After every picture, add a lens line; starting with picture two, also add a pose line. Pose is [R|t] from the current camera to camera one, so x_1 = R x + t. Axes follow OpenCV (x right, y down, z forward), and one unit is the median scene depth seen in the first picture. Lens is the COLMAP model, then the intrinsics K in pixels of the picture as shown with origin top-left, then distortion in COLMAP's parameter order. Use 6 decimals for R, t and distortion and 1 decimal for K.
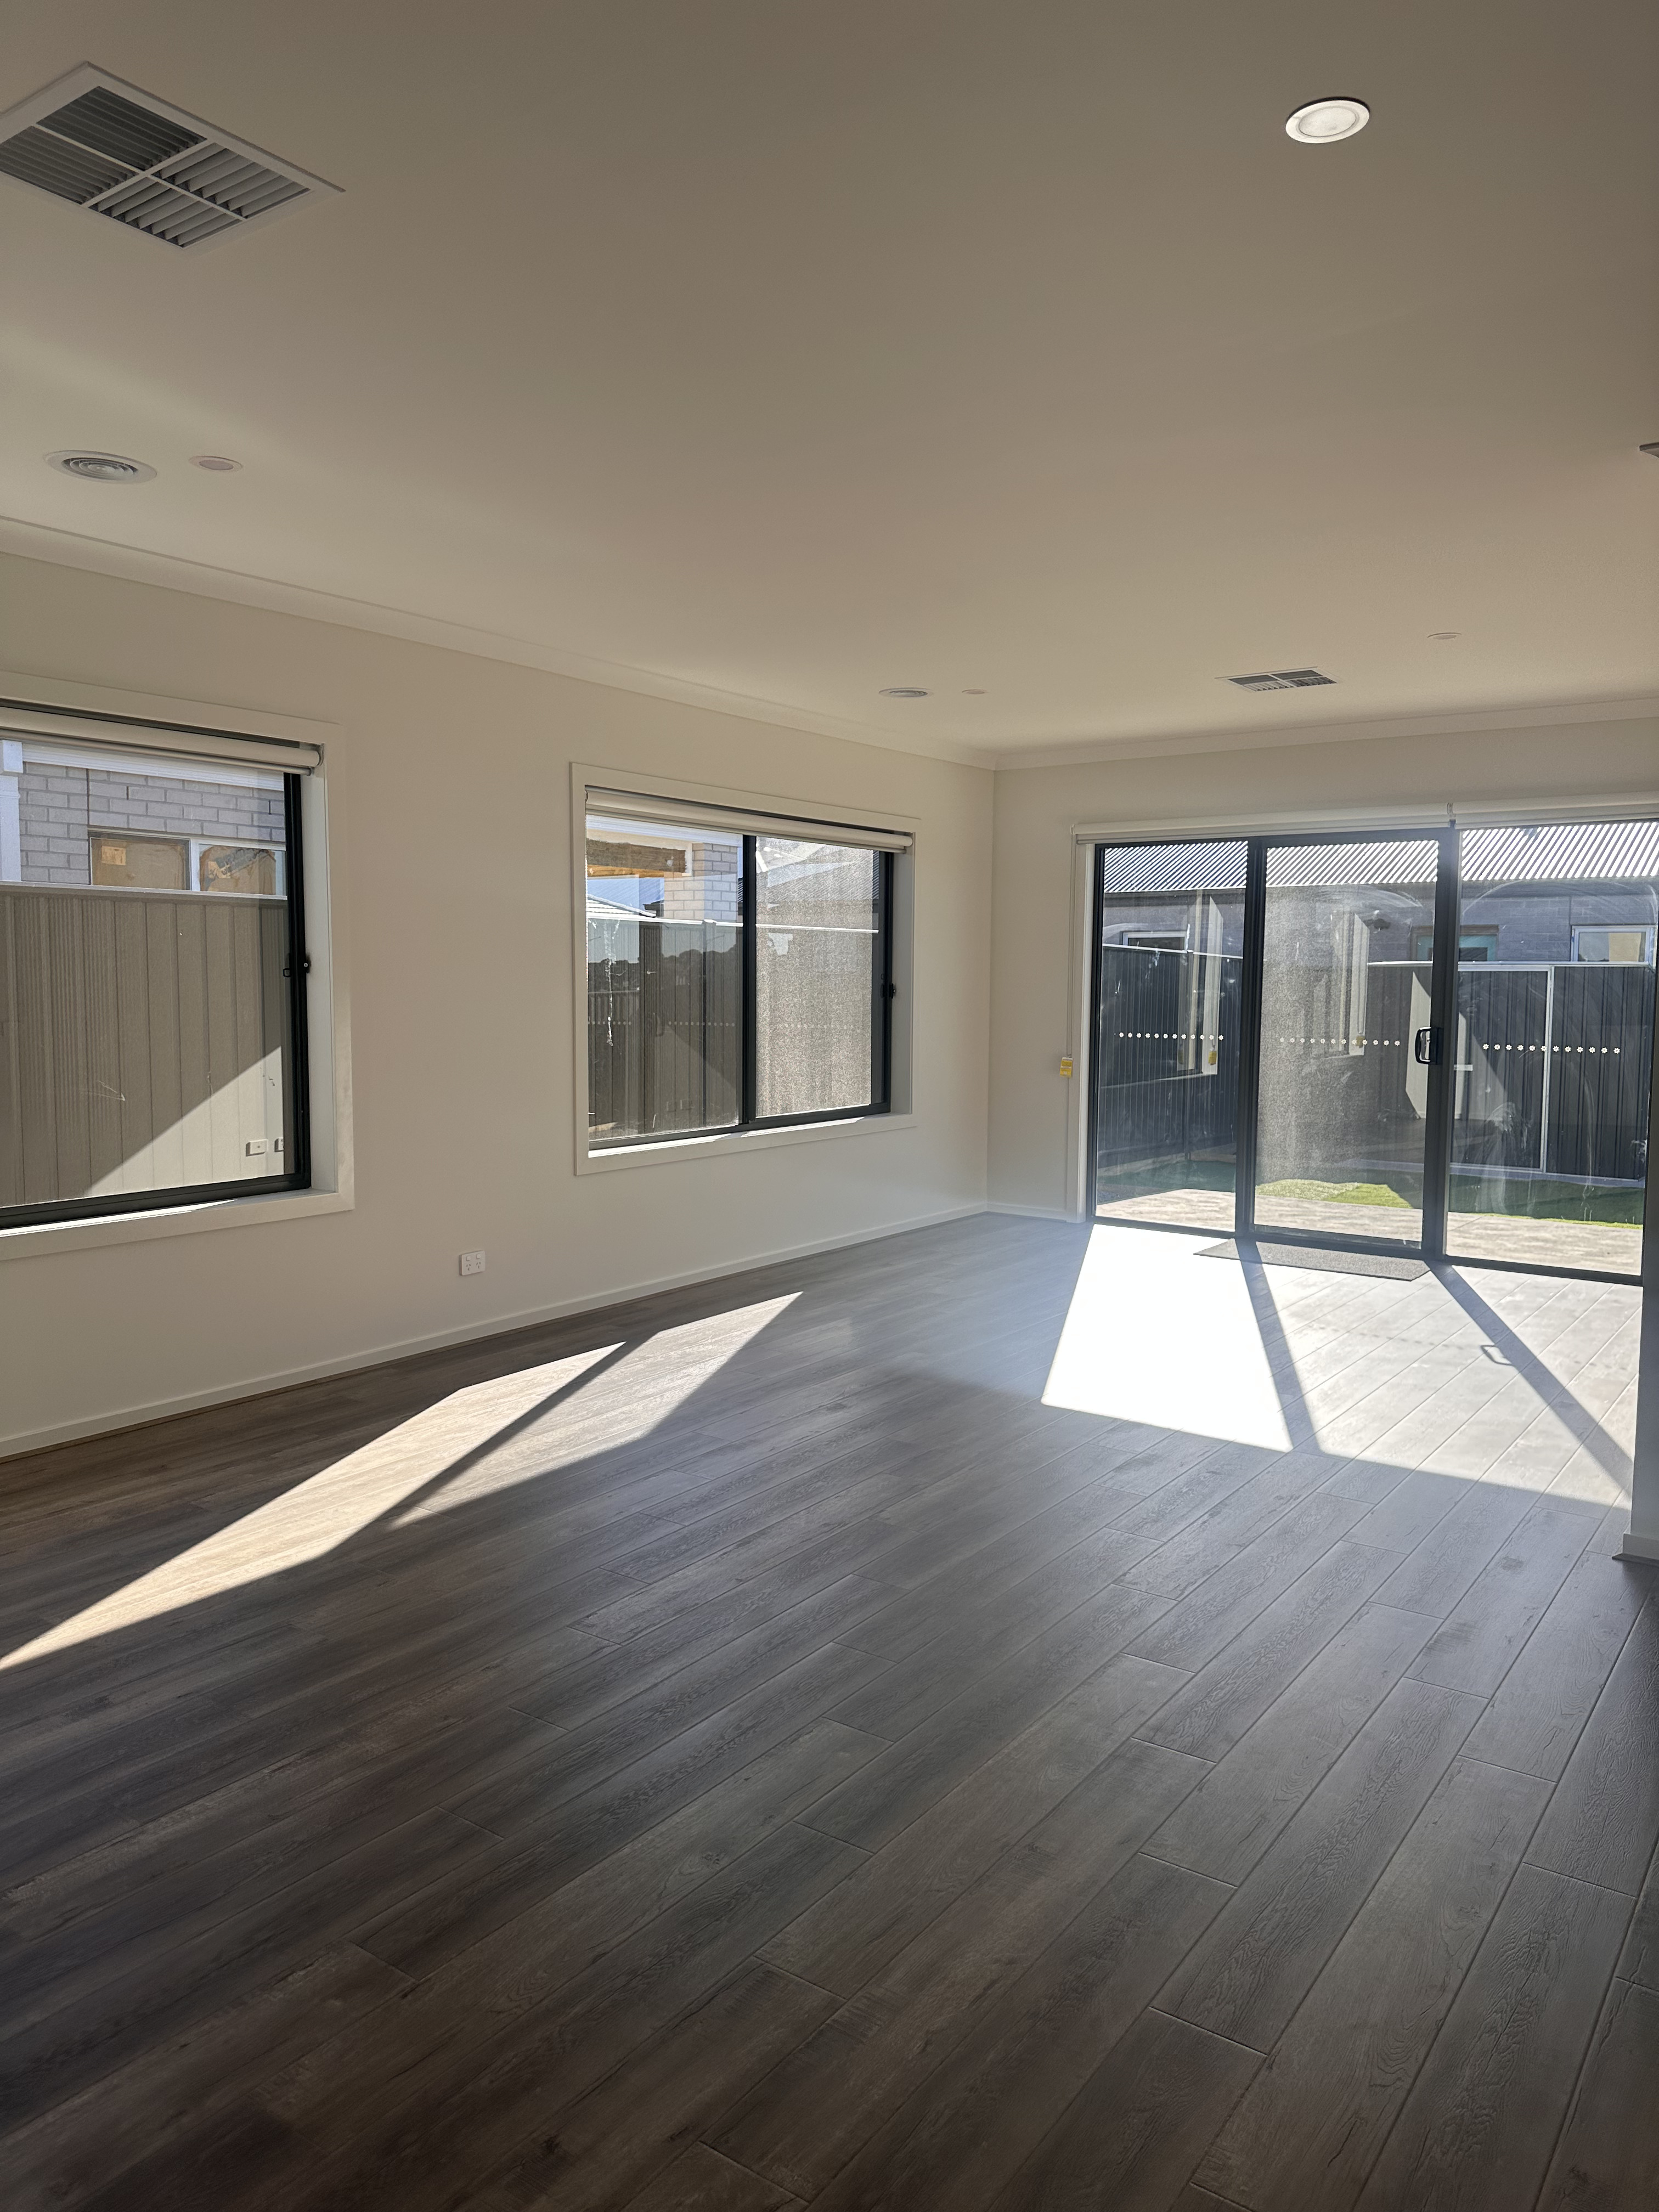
lens RADIAL K [[1572.0, 0, 828.2], [0, 1572.0, 1107.8], [0, 0, 1]] dist [-0.008167, -0.003305]
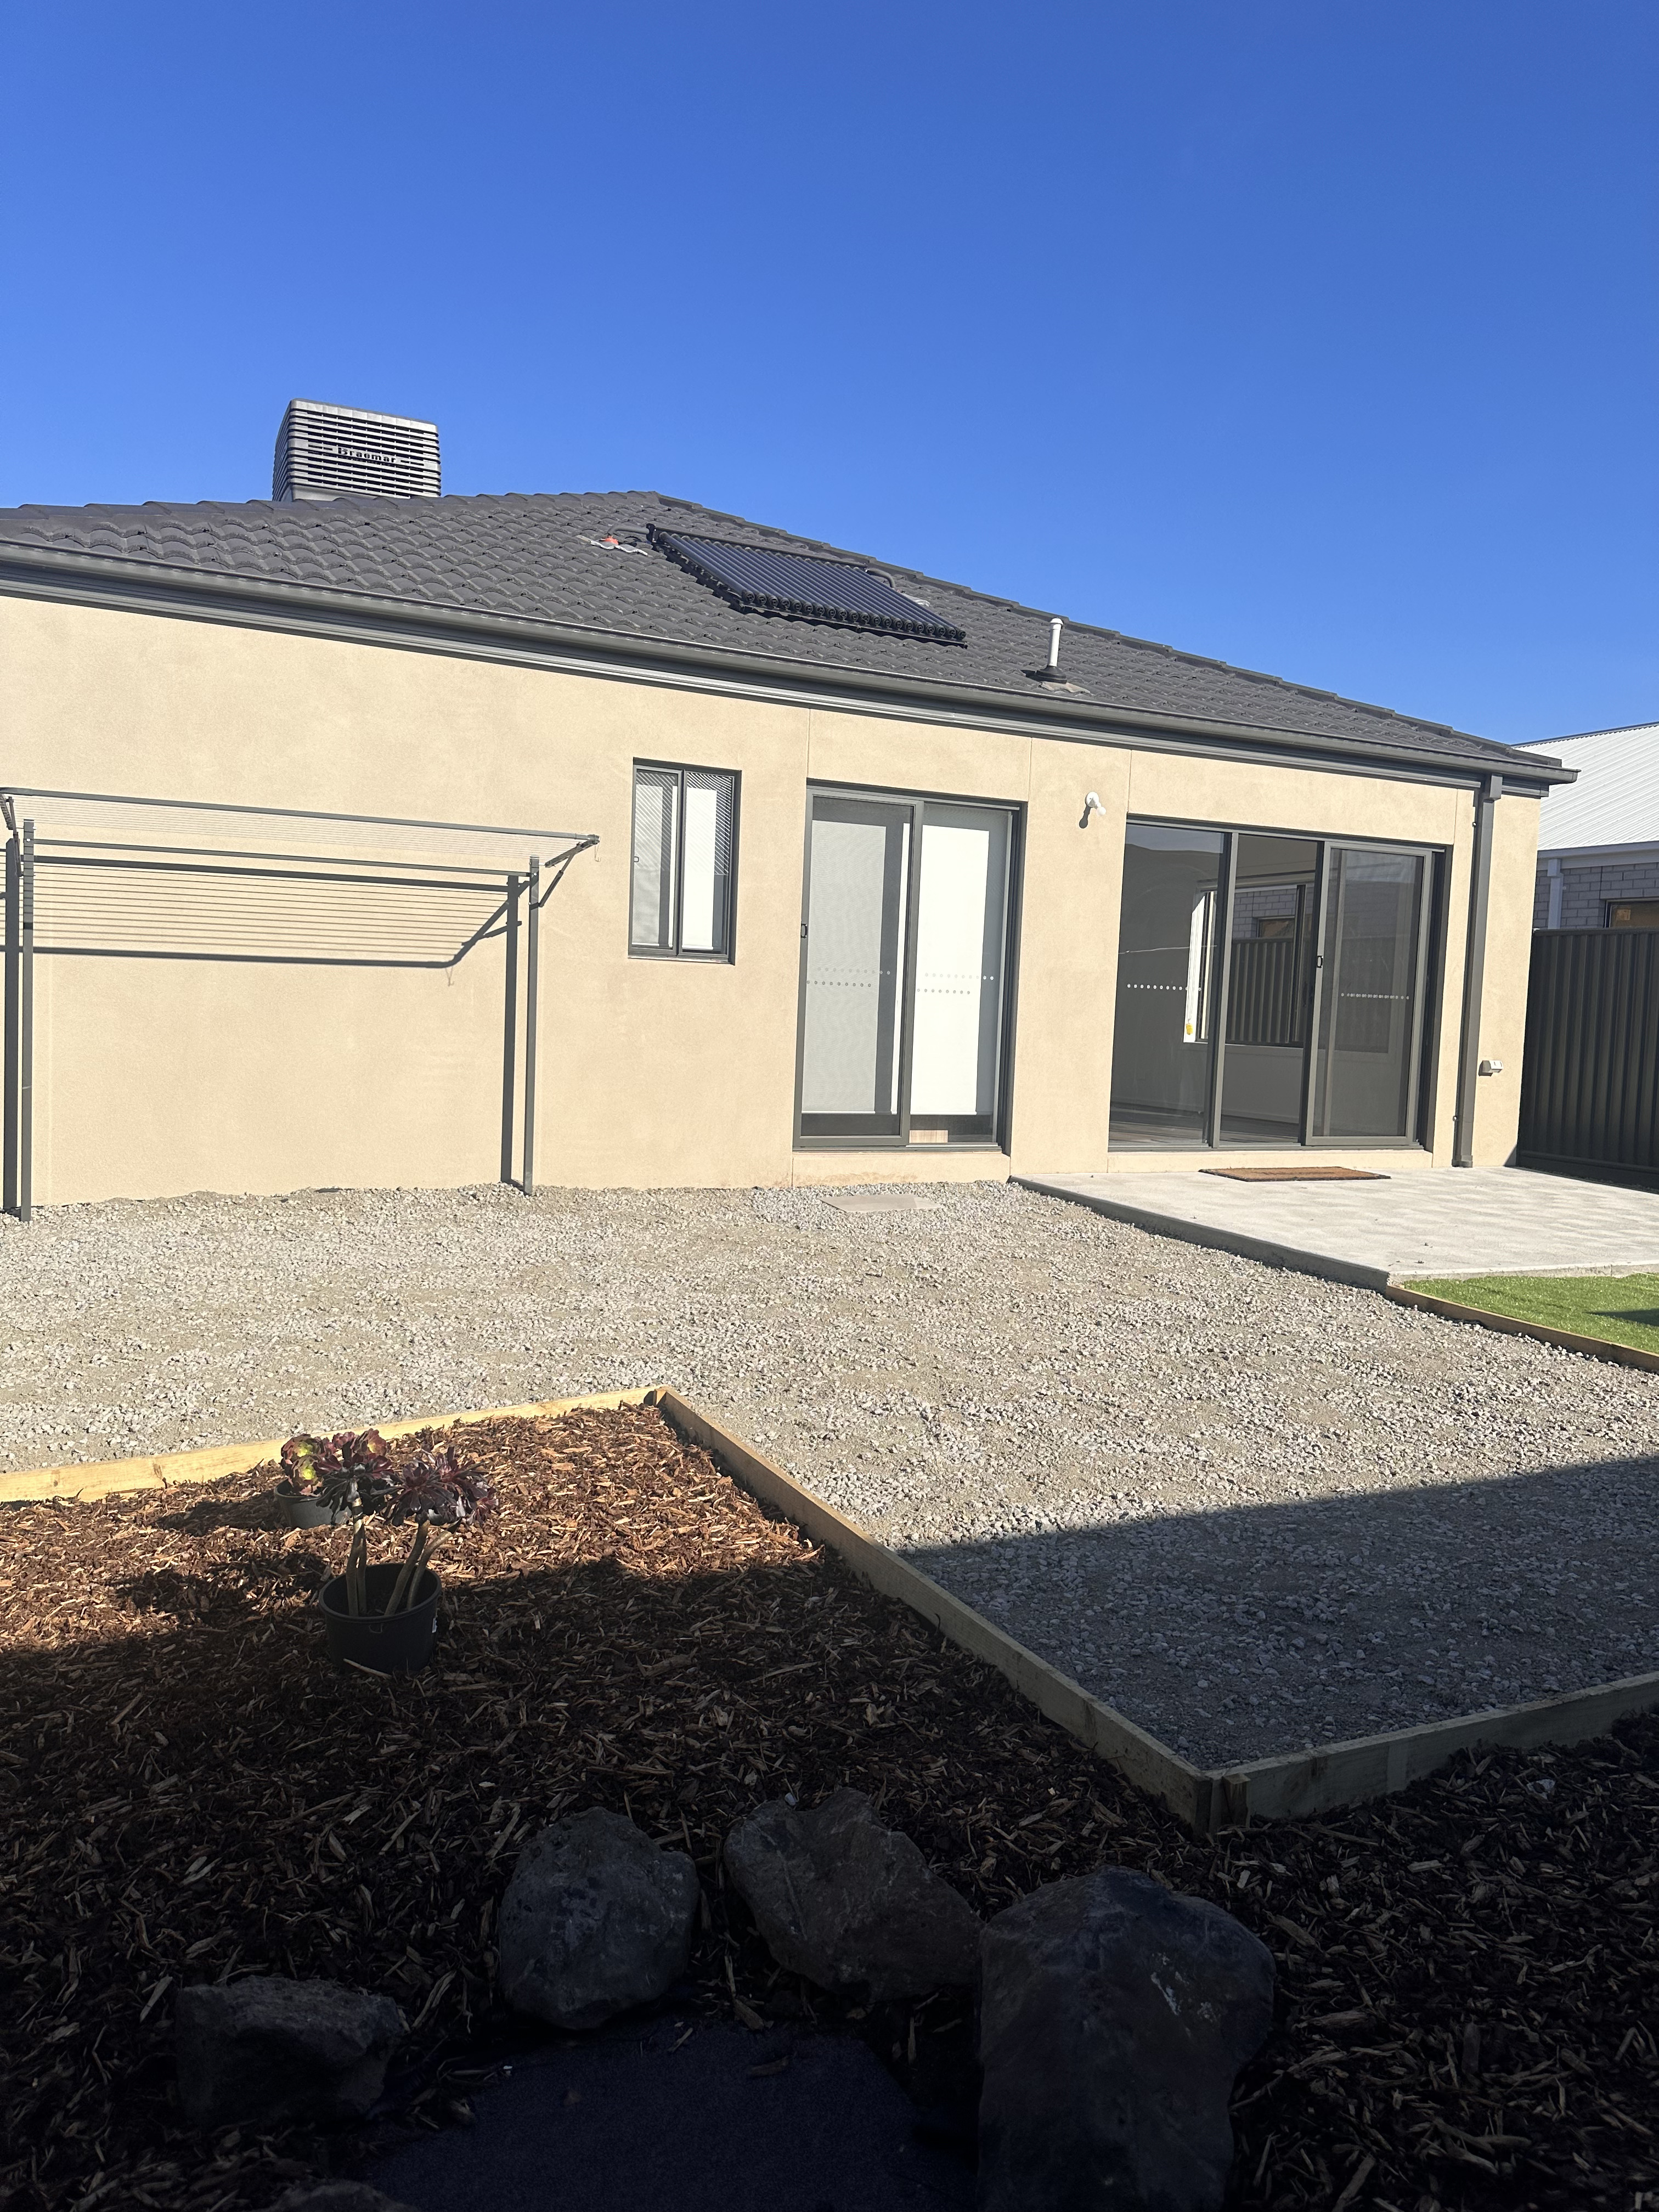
lens RADIAL K [[1572.0, 0, 828.8], [0, 1572.0, 1107.7], [0, 0, 1]] dist [-0.008167, -0.003305]
pose [[-0.500393, 0.036313, -0.865037, 1.452927], [-0.110590, 0.988255, 0.105458, -0.042426], [0.858706, 0.148435, -0.490500, 1.158634]]
